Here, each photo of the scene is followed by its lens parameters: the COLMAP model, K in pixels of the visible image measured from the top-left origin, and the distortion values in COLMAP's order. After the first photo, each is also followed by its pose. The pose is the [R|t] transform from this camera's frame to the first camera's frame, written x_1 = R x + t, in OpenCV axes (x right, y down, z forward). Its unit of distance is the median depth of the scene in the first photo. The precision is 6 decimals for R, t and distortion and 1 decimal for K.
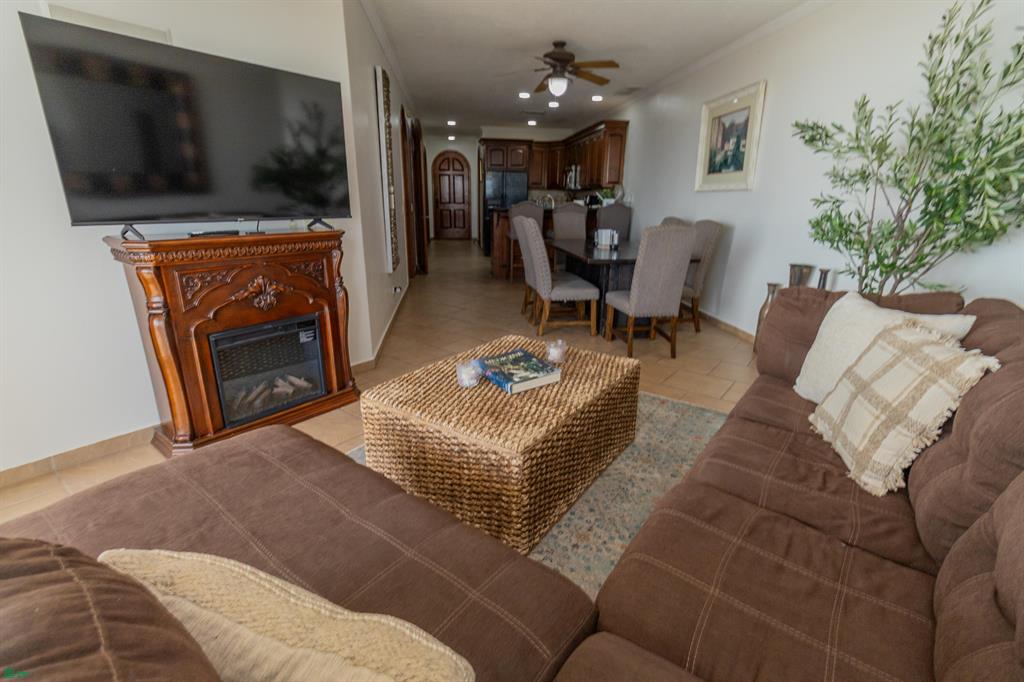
lens RADIAL K [[471.8, 0, 512.0], [0, 471.8, 341.0], [0, 0, 1]] dist [-0.000642, 0.000018]
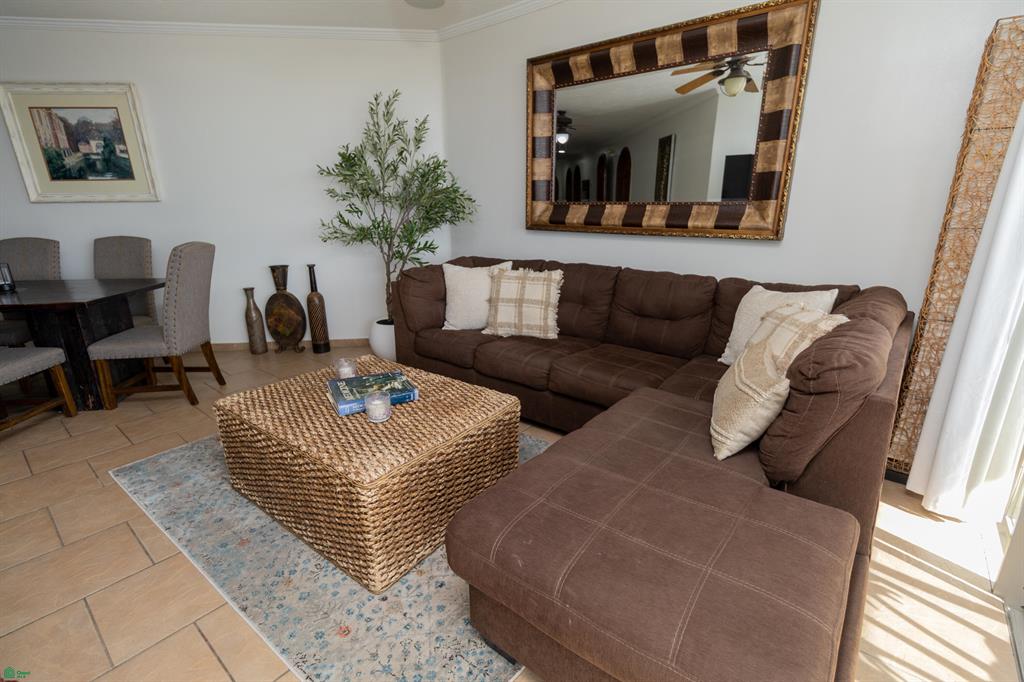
lens RADIAL K [[470.0, 0, 514.7], [0, 470.0, 342.1], [0, 0, 1]] dist [0.002118, 0.000816]
pose [[0.029524, -0.290199, 0.956511, -0.225903], [0.299621, 0.915495, 0.268507, -0.052642], [-0.953601, 0.278664, 0.113978, 0.152801]]
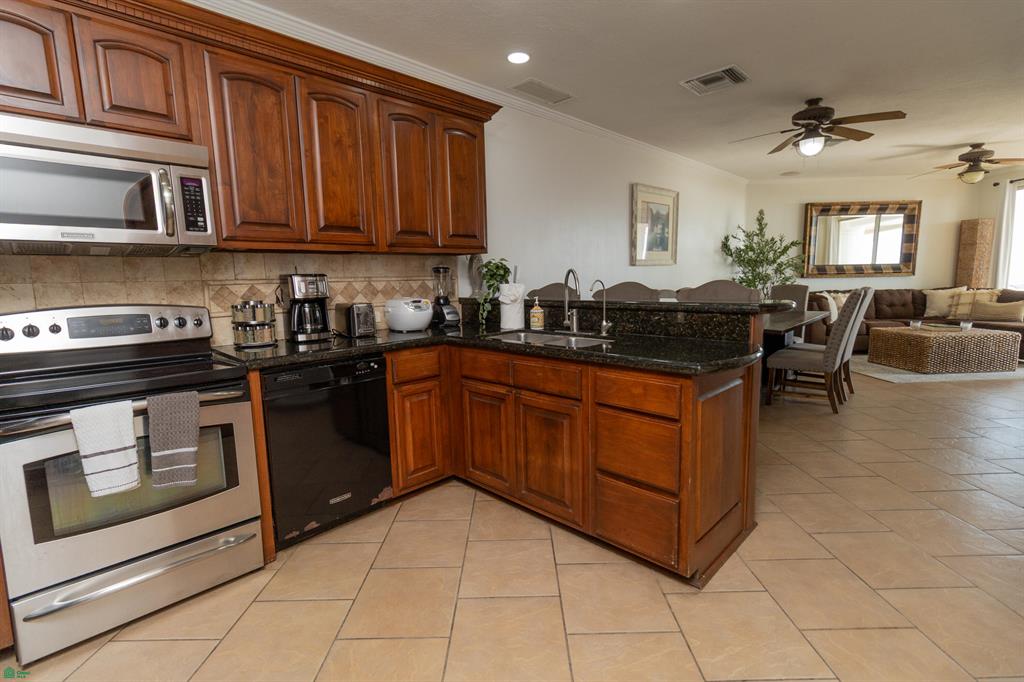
lens RADIAL K [[467.3, 0, 511.0], [0, 467.3, 338.1], [0, 0, 1]] dist [-0.000454, 0.000402]
pose [[-0.607296, -0.098596, 0.788334, -0.155303], [0.252108, 0.917070, 0.308909, -0.338057], [-0.753415, 0.386344, -0.532076, 1.100226]]
